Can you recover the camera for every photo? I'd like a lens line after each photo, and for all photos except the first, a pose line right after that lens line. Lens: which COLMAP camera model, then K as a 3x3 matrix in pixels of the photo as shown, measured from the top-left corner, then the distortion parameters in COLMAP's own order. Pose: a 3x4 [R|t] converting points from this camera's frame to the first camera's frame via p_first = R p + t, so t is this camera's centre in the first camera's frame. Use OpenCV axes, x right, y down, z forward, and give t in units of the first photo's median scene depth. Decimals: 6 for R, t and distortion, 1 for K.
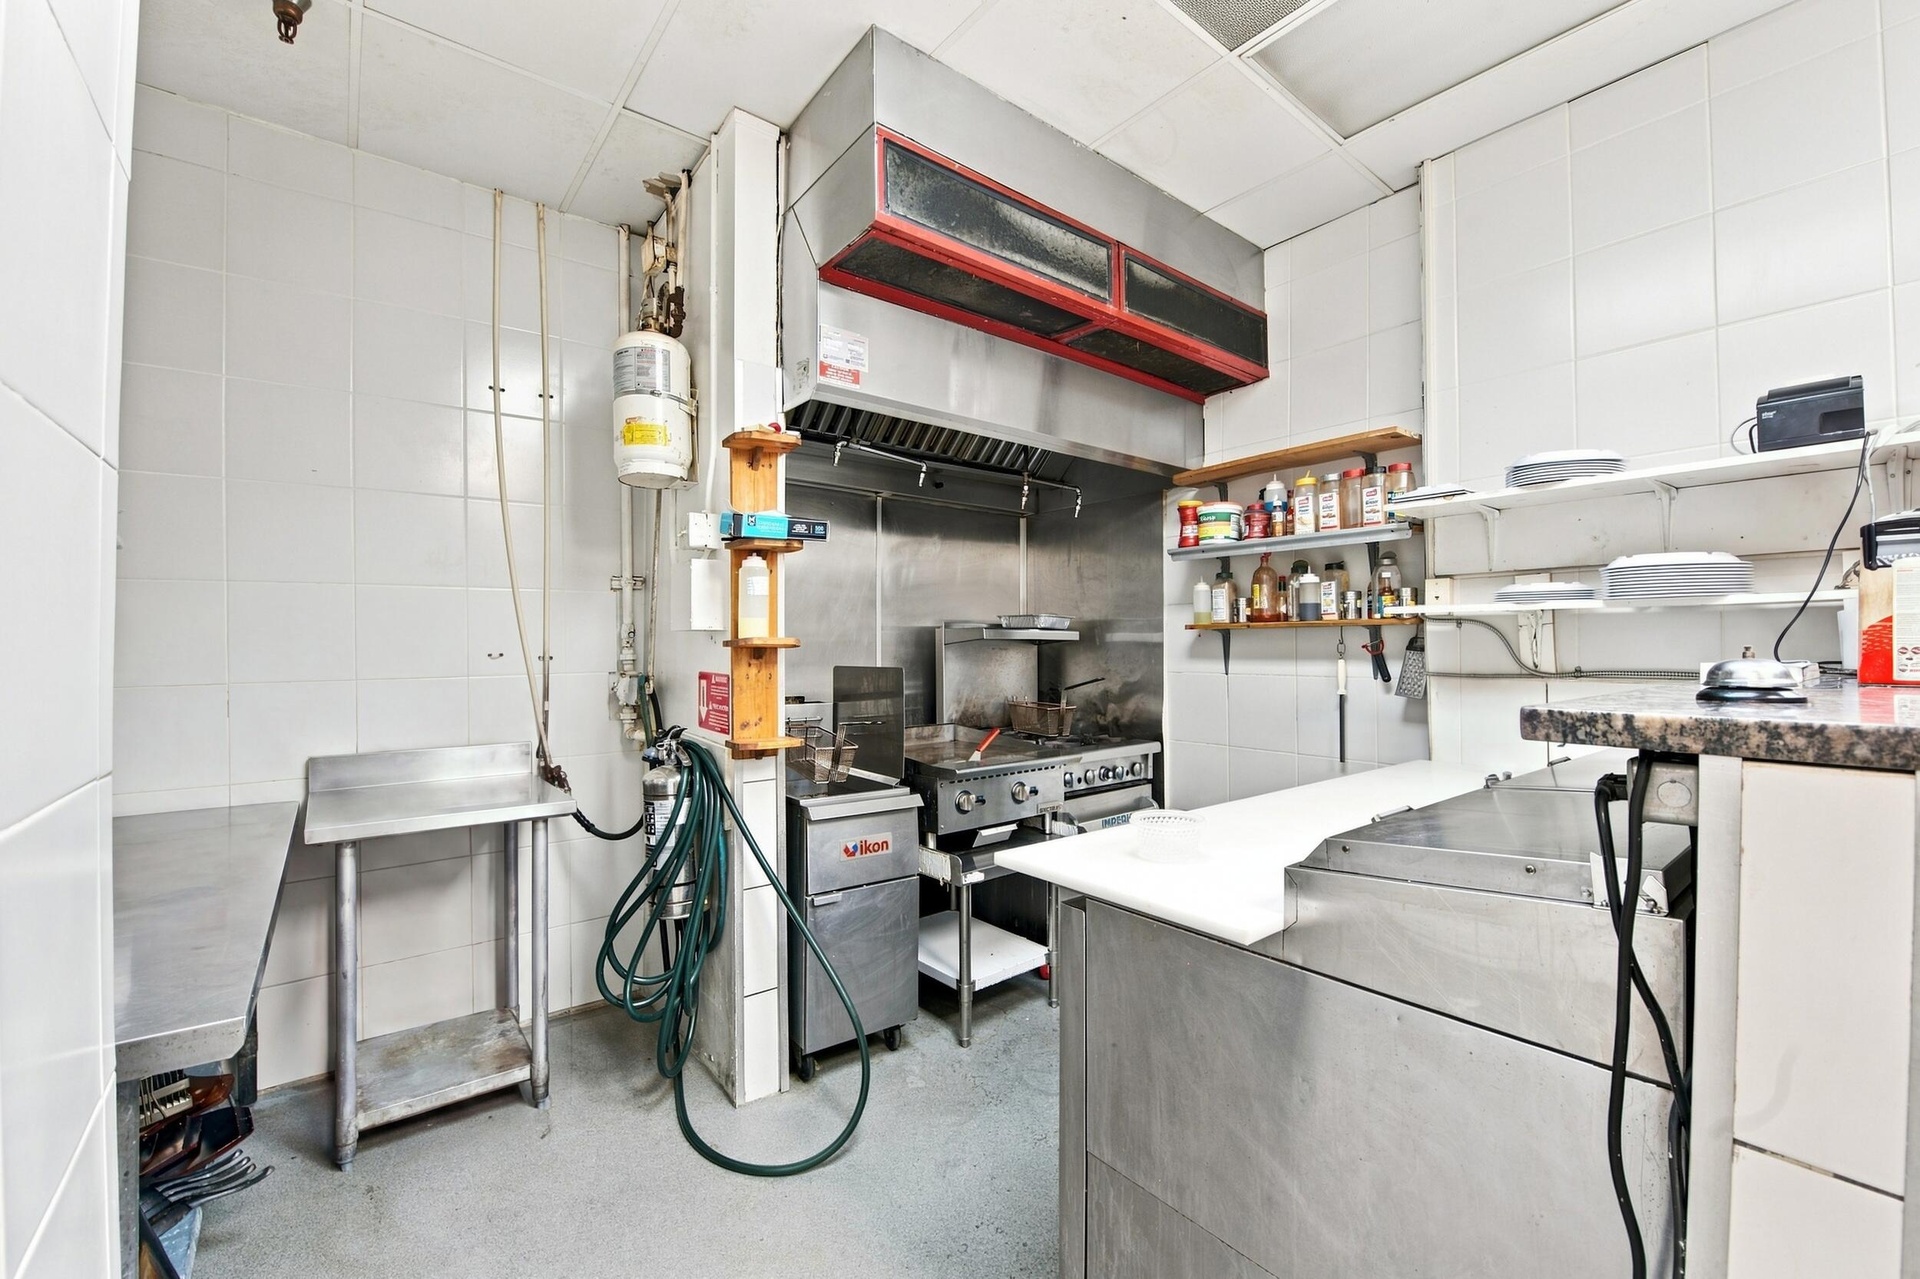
lens RADIAL K [[777.6, 0, 961.3], [0, 777.6, 636.4], [0, 0, 1]] dist [-0.018147, -0.000430]
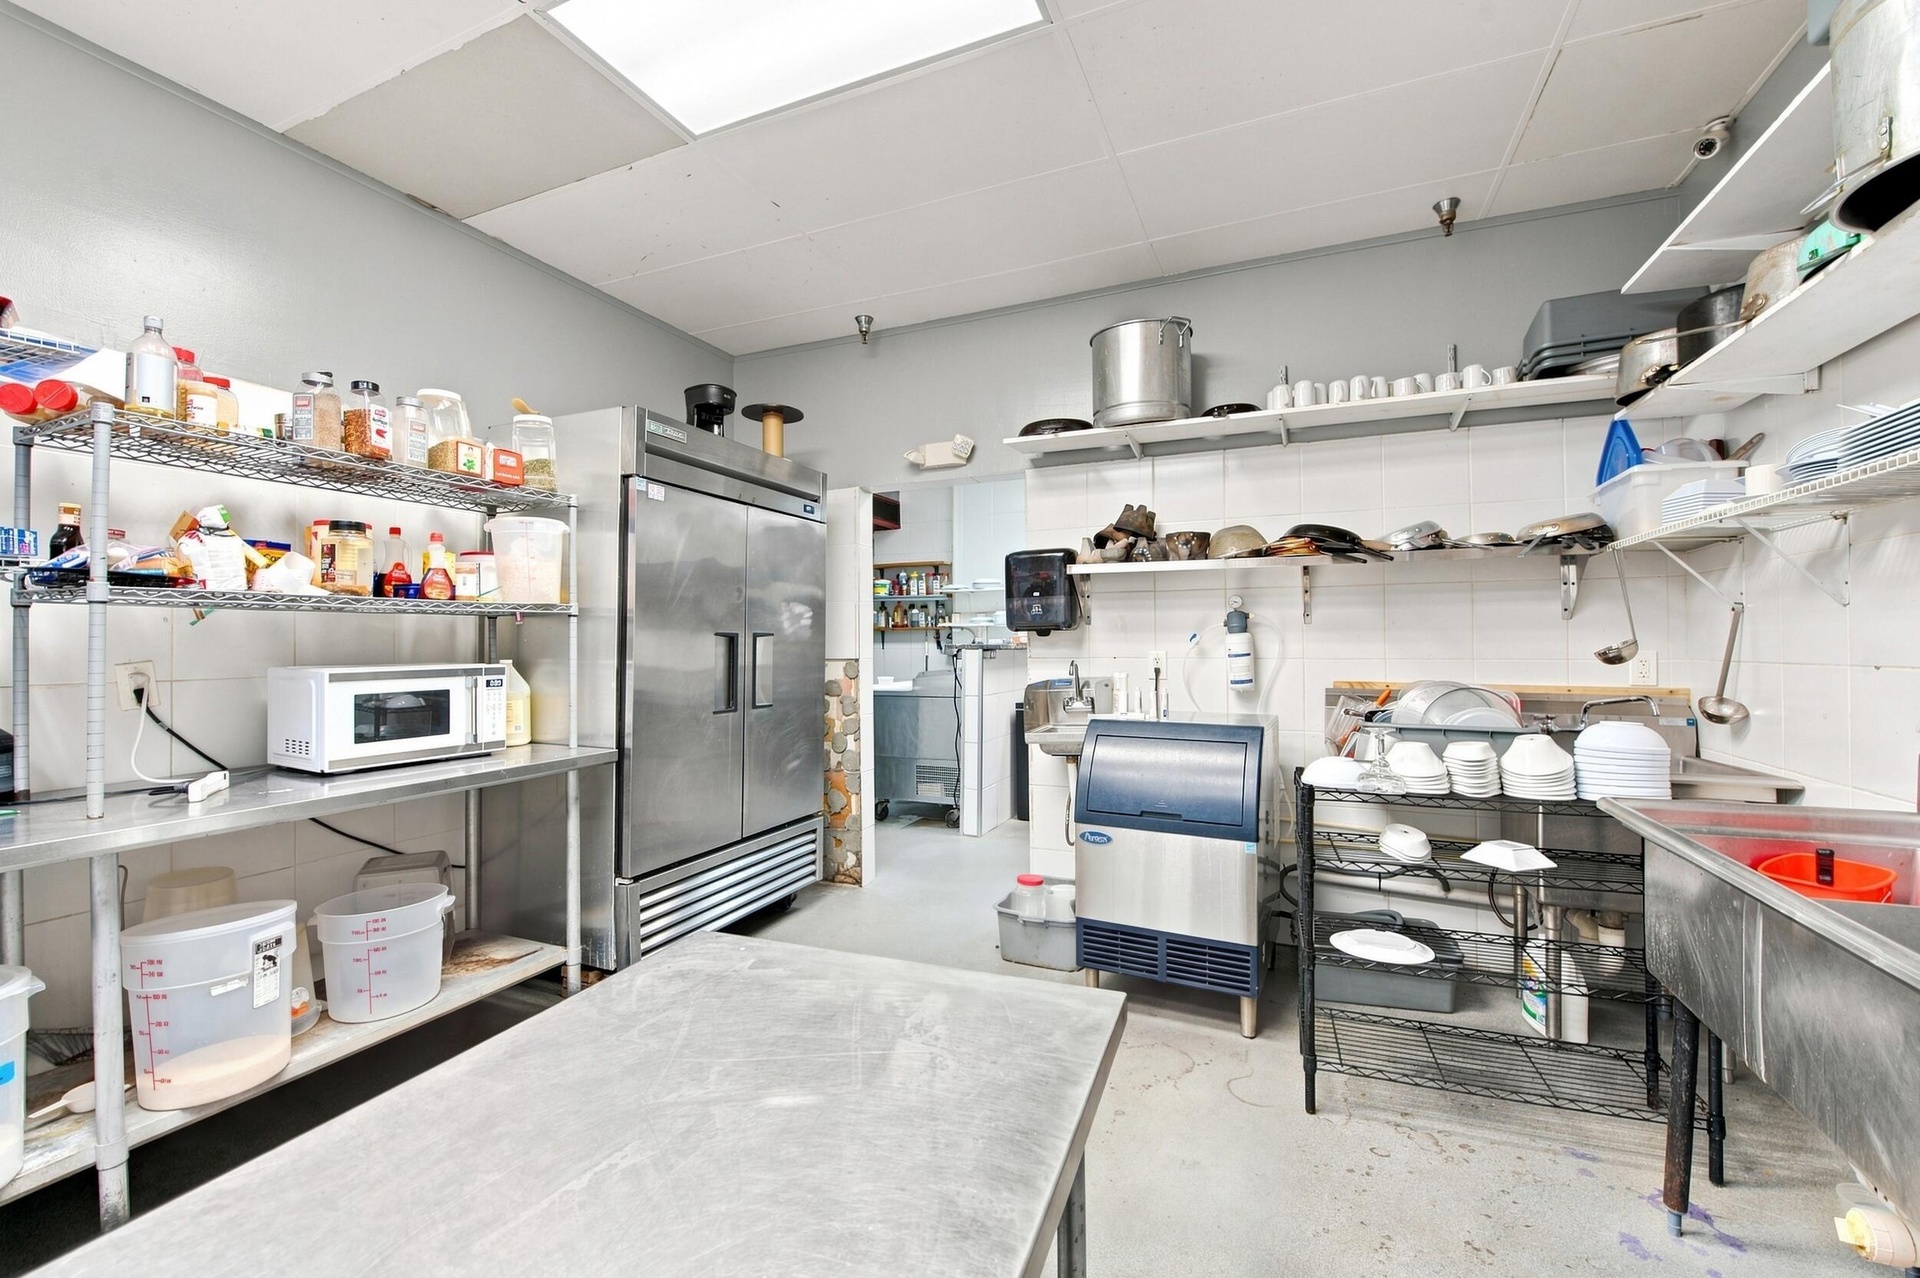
lens RADIAL K [[778.4, 0, 953.2], [0, 778.4, 645.3], [0, 0, 1]] dist [-0.025012, -0.000443]
pose [[0.888573, -0.002671, 0.458728, -0.612618], [-0.005101, 0.999864, 0.015703, -0.002011], [-0.458707, -0.016294, 0.888438, -1.330121]]
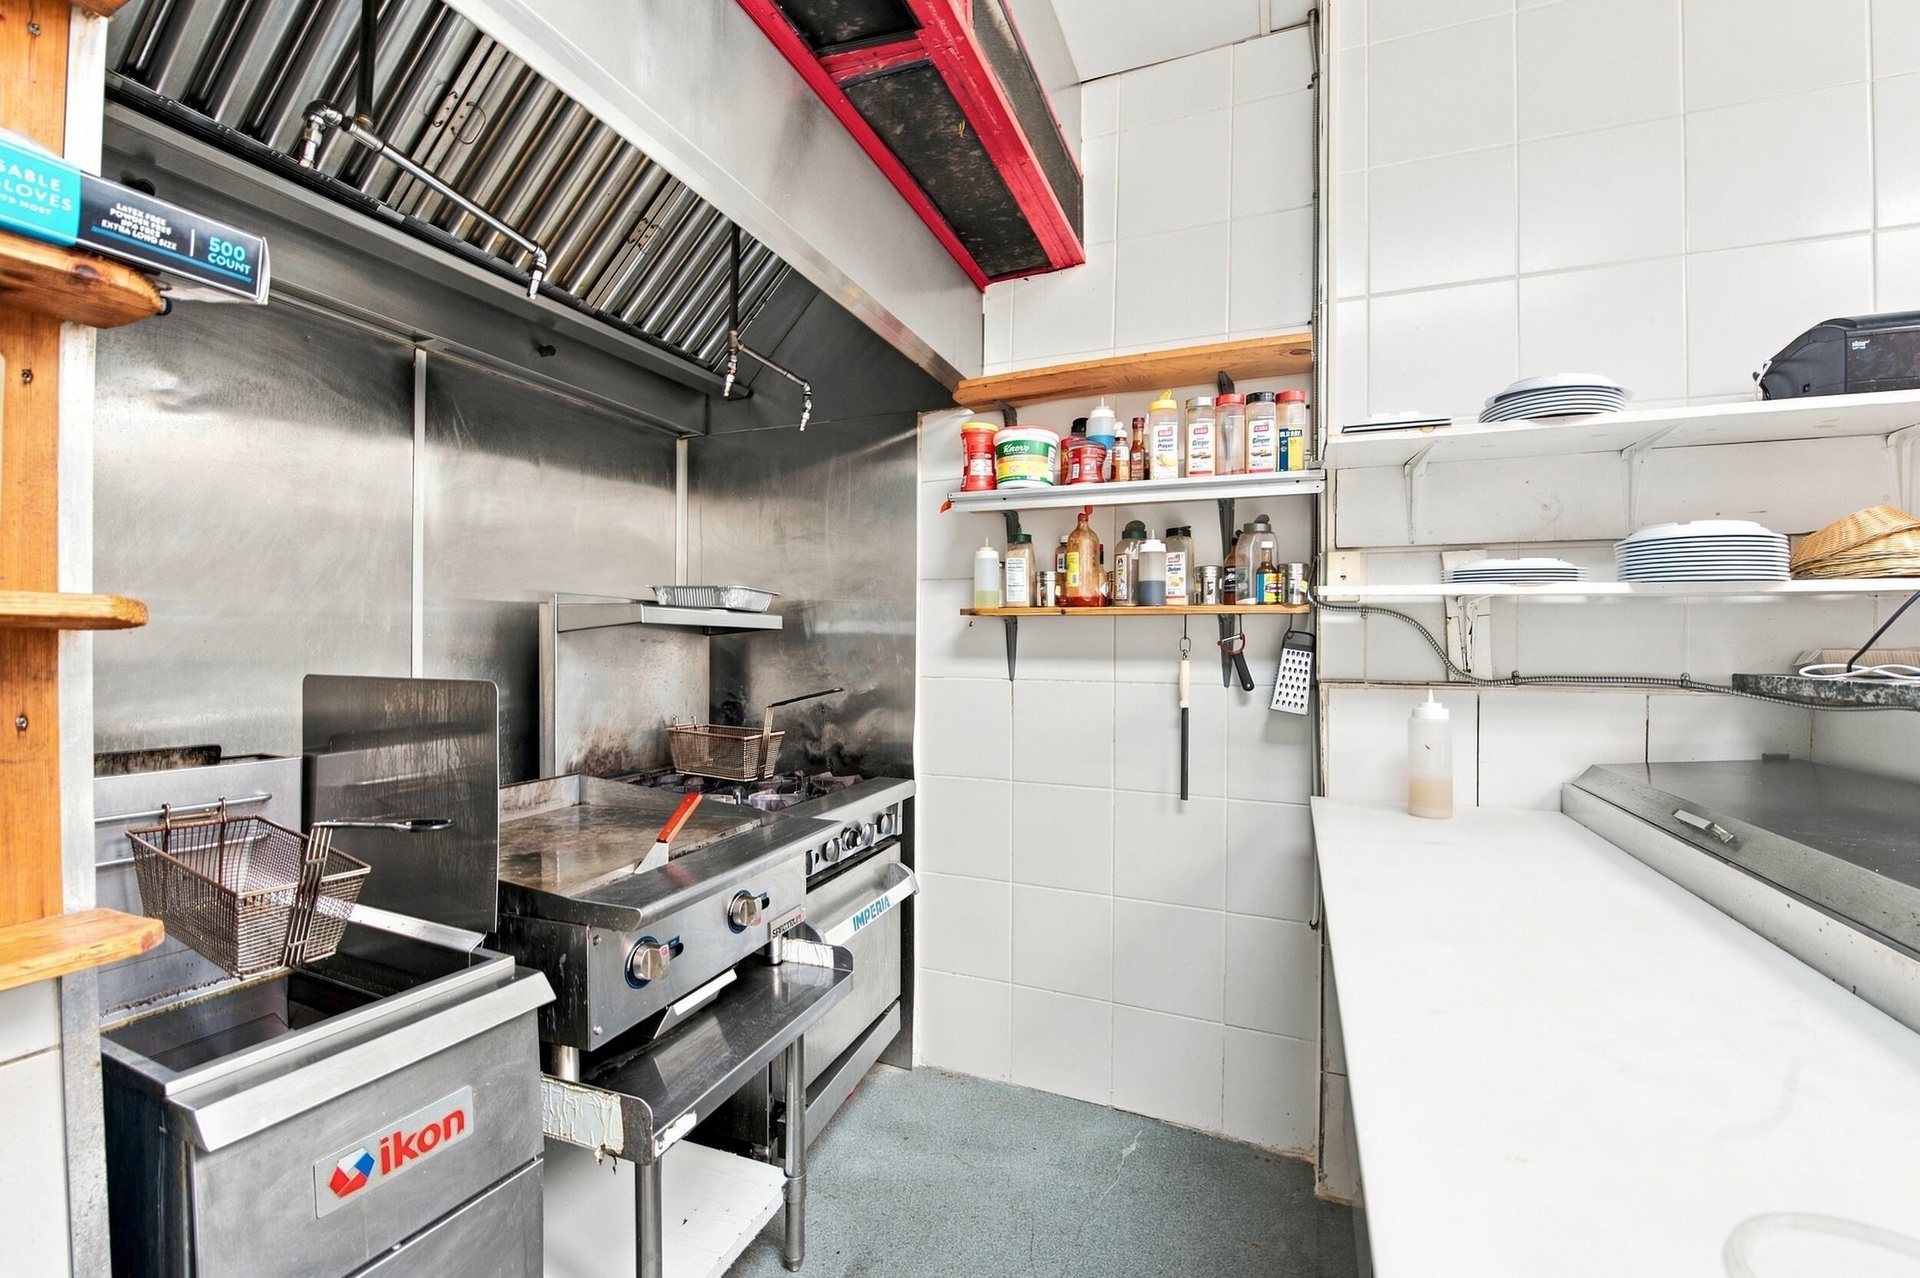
lens RADIAL K [[778.4, 0, 953.2], [0, 778.4, 645.3], [0, 0, 1]] dist [-0.025012, -0.000443]
pose [[0.869359, 0.007707, 0.494122, -0.058751], [-0.015900, 0.999797, 0.012379, 0.009459], [-0.493926, -0.018618, 0.869305, 0.444362]]
